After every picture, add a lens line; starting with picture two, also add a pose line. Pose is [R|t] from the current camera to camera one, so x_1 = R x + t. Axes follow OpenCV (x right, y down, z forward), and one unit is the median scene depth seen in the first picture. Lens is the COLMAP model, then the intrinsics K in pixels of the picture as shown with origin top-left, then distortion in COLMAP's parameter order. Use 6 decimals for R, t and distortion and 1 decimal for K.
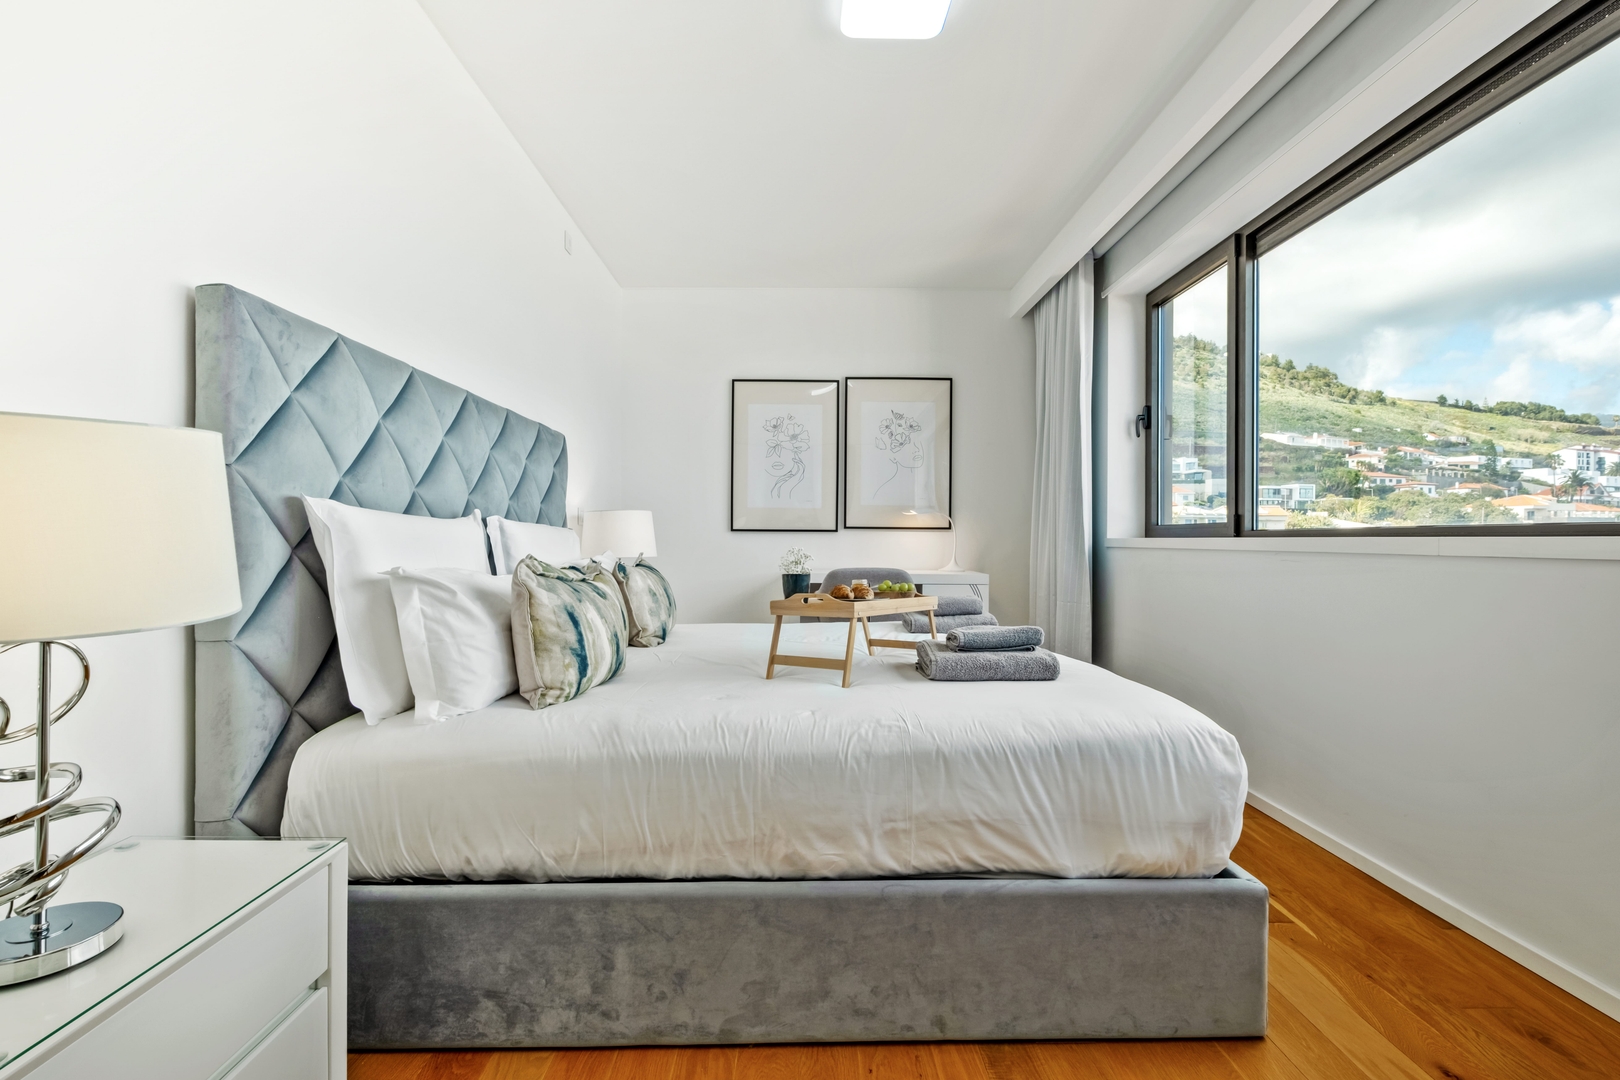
lens RADIAL K [[738.3, 0, 810.0], [0, 738.3, 540.0], [0, 0, 1]] dist [-0.002752, -0.000992]
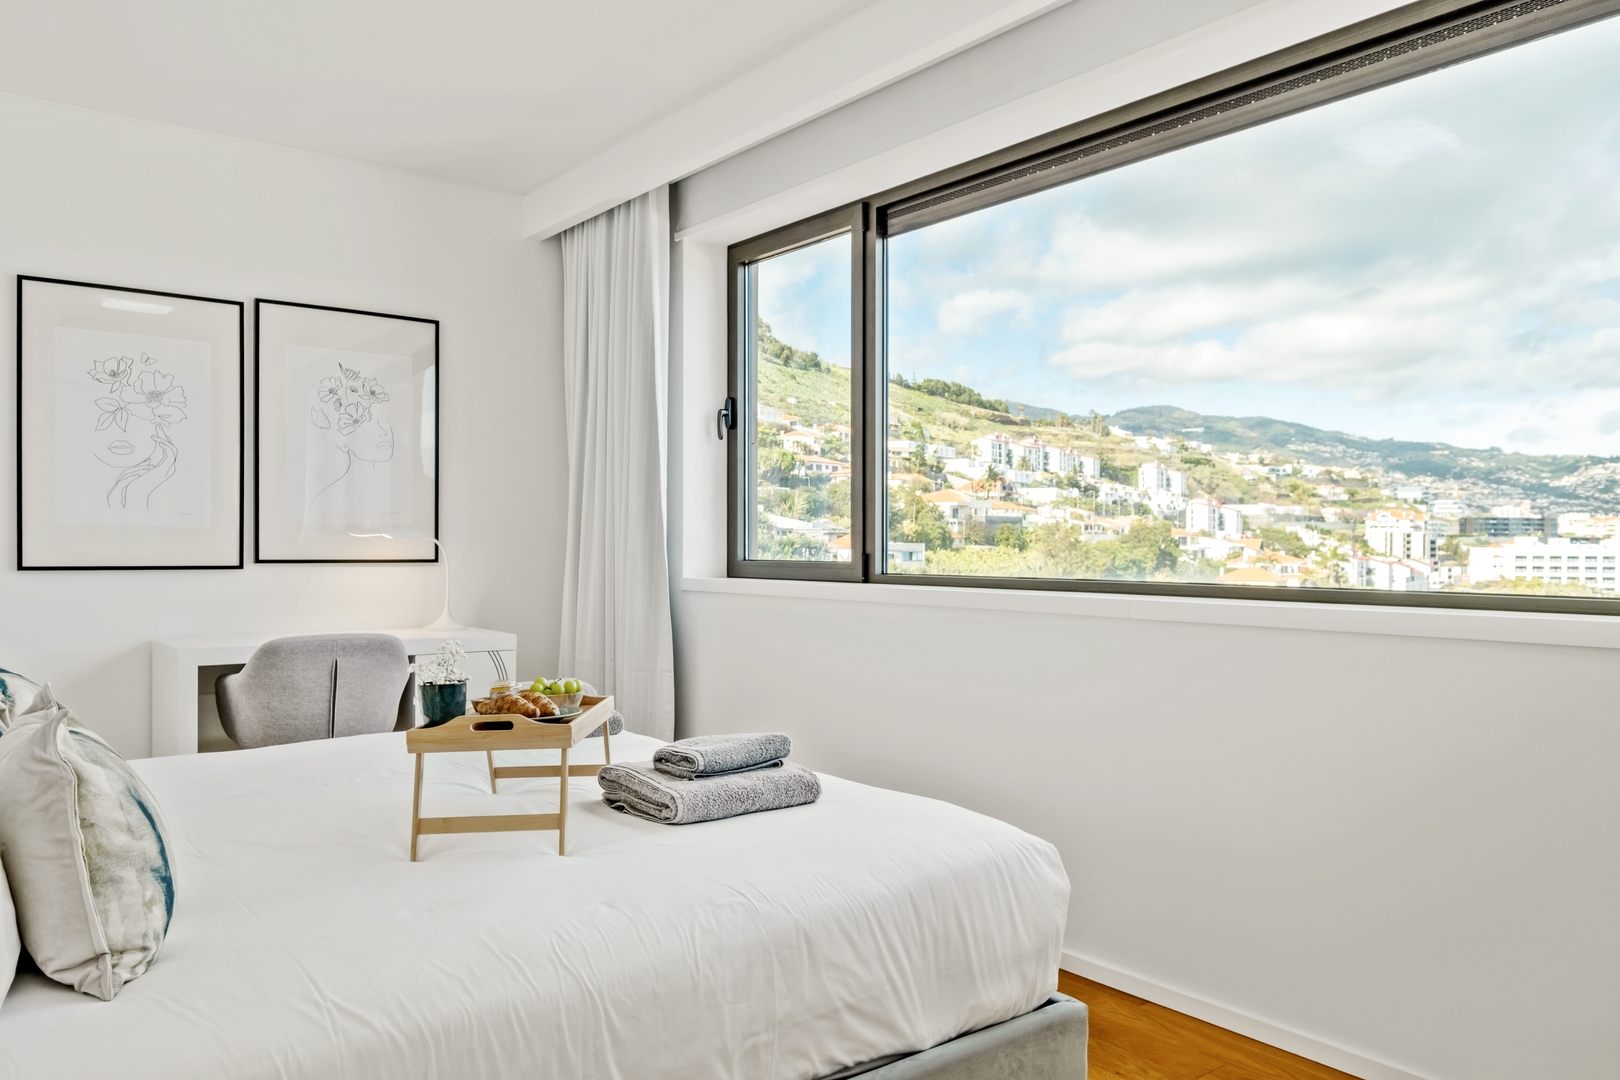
lens RADIAL K [[1169.5, 0, 809.8], [0, 1169.5, 561.5], [0, 0, 1]] dist [0.000283, 0.003744]
pose [[0.797498, -0.008487, 0.603262, -0.445573], [-0.000832, 0.999885, 0.015167, -0.086491], [-0.603321, -0.012598, 0.797399, 0.043073]]
